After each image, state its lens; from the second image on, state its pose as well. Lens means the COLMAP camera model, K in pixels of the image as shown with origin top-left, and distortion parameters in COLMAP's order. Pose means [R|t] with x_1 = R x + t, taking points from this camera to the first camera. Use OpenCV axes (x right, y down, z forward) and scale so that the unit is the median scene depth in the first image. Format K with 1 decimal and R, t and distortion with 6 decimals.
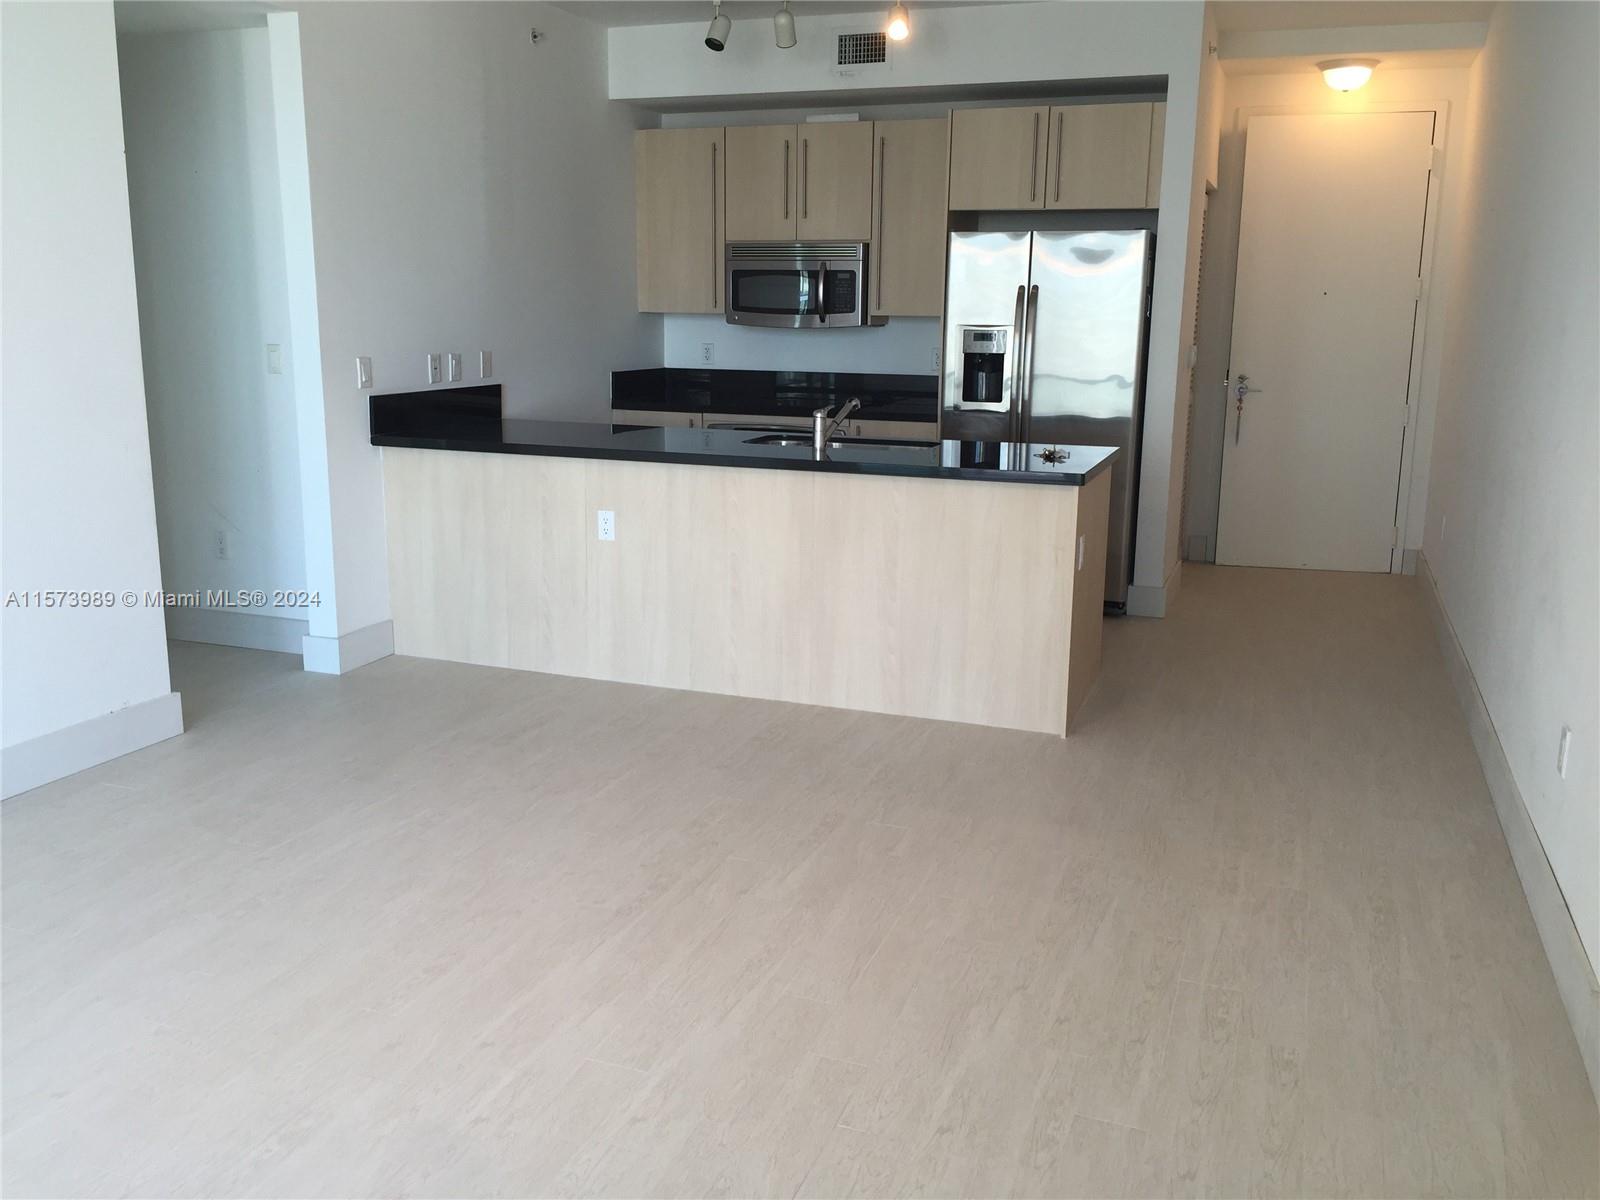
lens RADIAL K [[1389.1, 0, 789.8], [0, 1389.1, 562.6], [0, 0, 1]] dist [0.073973, -0.094395]
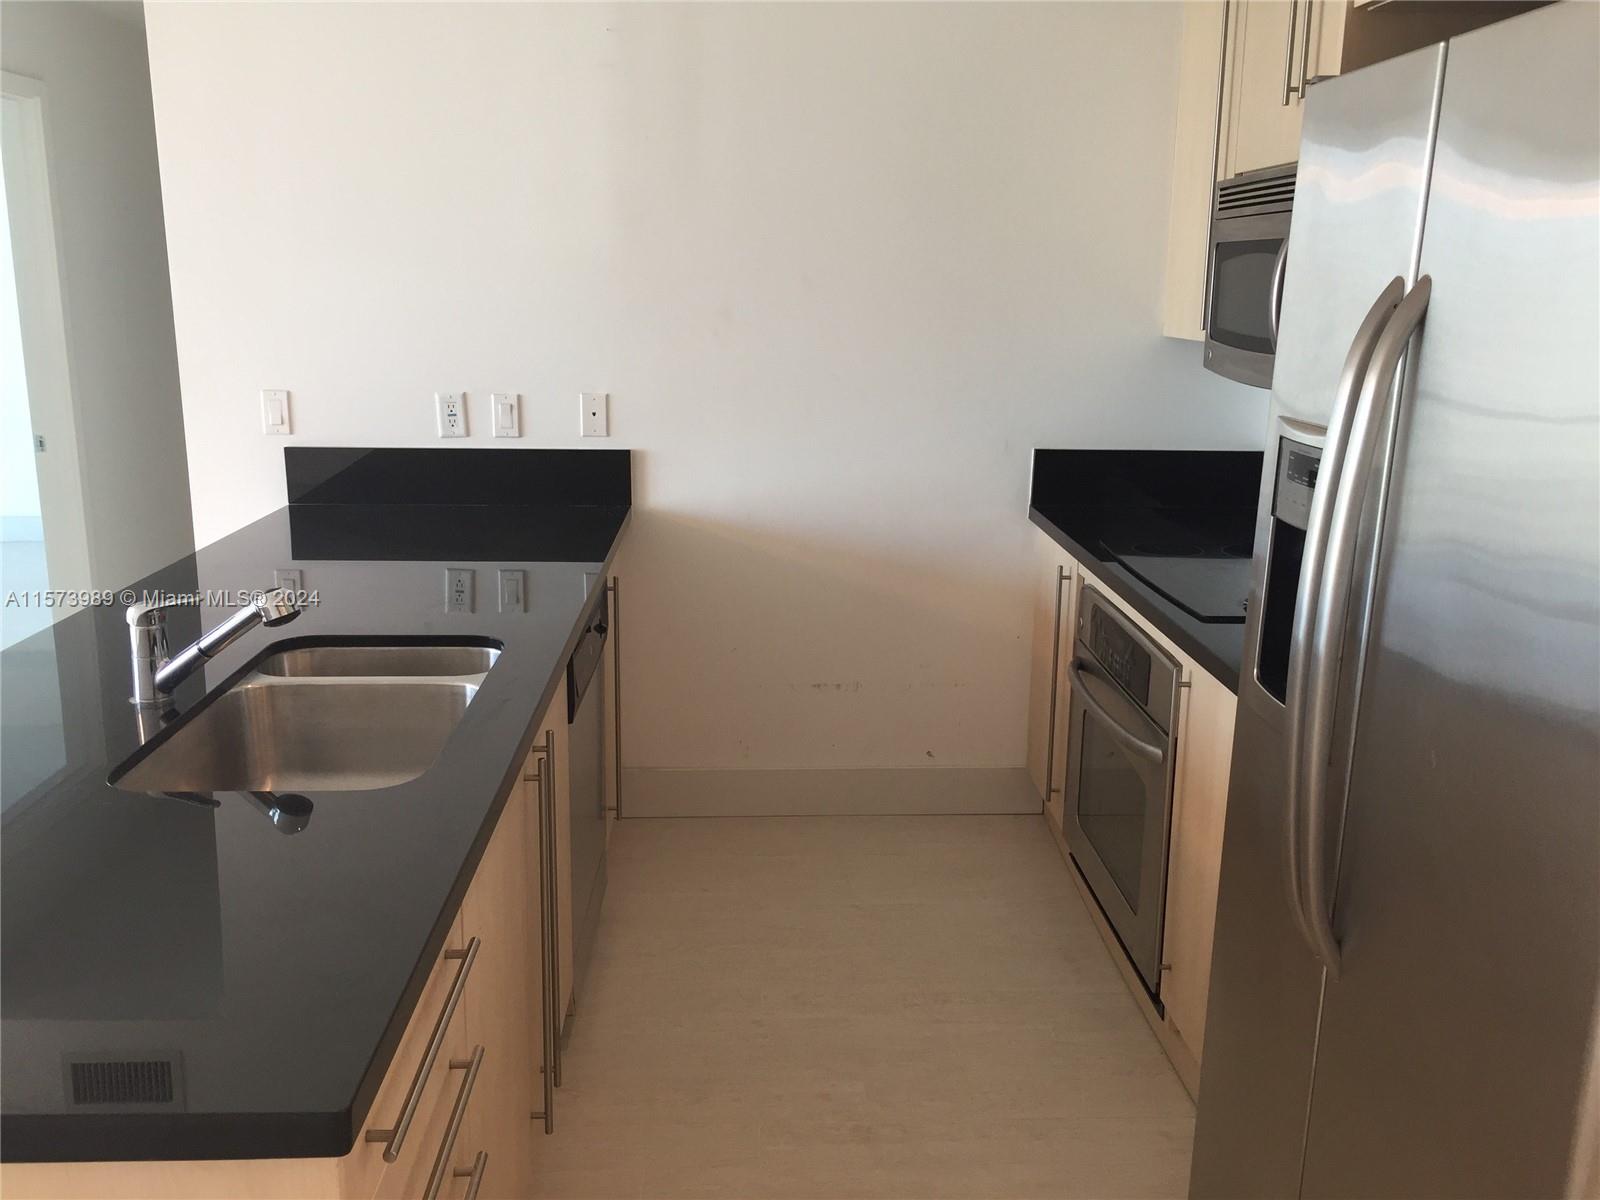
lens RADIAL K [[1389.1, 0, 789.8], [0, 1389.1, 562.6], [0, 0, 1]] dist [0.073973, -0.094395]
pose [[0.383727, 0.179360, -0.905861, 0.390014], [-0.182534, 0.976334, 0.115992, -0.161897], [0.905227, 0.120841, 0.407385, 0.811956]]
